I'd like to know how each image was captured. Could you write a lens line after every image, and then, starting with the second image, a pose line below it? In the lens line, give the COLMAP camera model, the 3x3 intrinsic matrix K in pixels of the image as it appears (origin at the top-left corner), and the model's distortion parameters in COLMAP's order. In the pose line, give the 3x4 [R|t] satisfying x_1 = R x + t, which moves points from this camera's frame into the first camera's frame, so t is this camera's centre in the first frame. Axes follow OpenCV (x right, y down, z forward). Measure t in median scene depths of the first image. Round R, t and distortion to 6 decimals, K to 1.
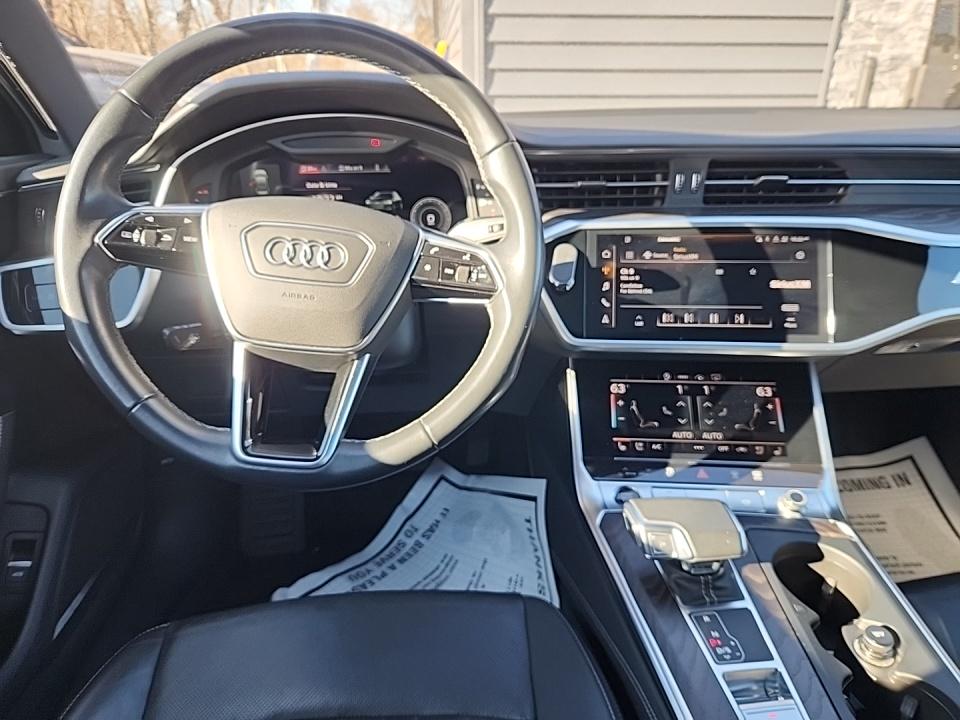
lens RADIAL K [[661.9, 0, 480.0], [0, 661.9, 360.0], [0, 0, 1]] dist [0.058602, -0.064190]
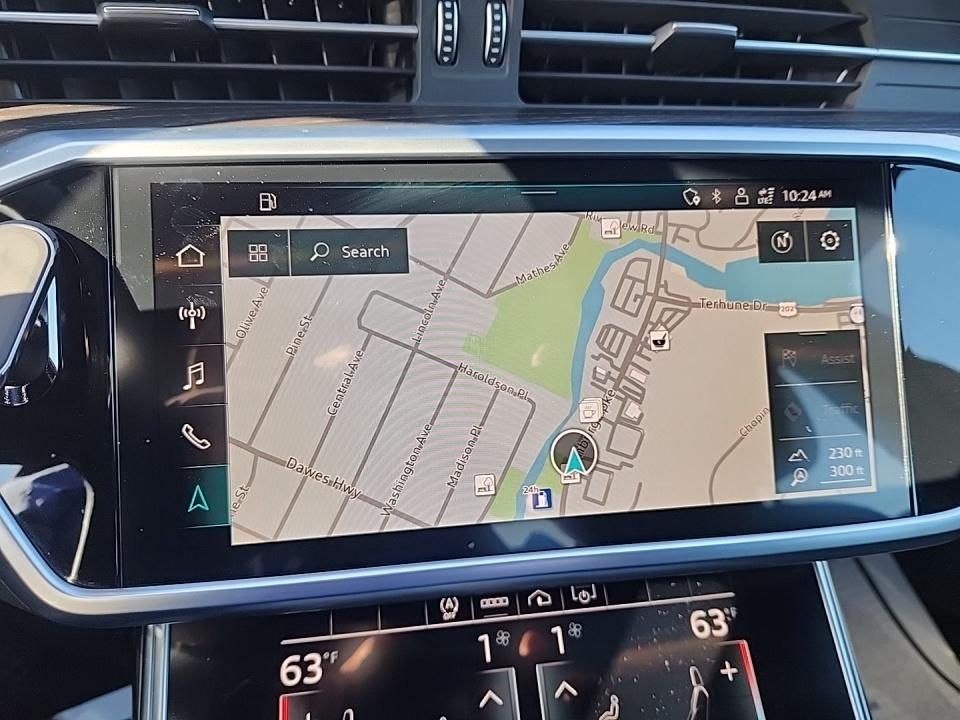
lens RADIAL K [[661.9, 0, 480.0], [0, 661.9, 360.0], [0, 0, 1]] dist [0.058602, -0.064190]
pose [[0.971307, -0.066625, 0.228307, 0.234426], [0.057272, 0.997235, 0.047357, -0.120301], [-0.230831, -0.032922, 0.972437, 0.687816]]
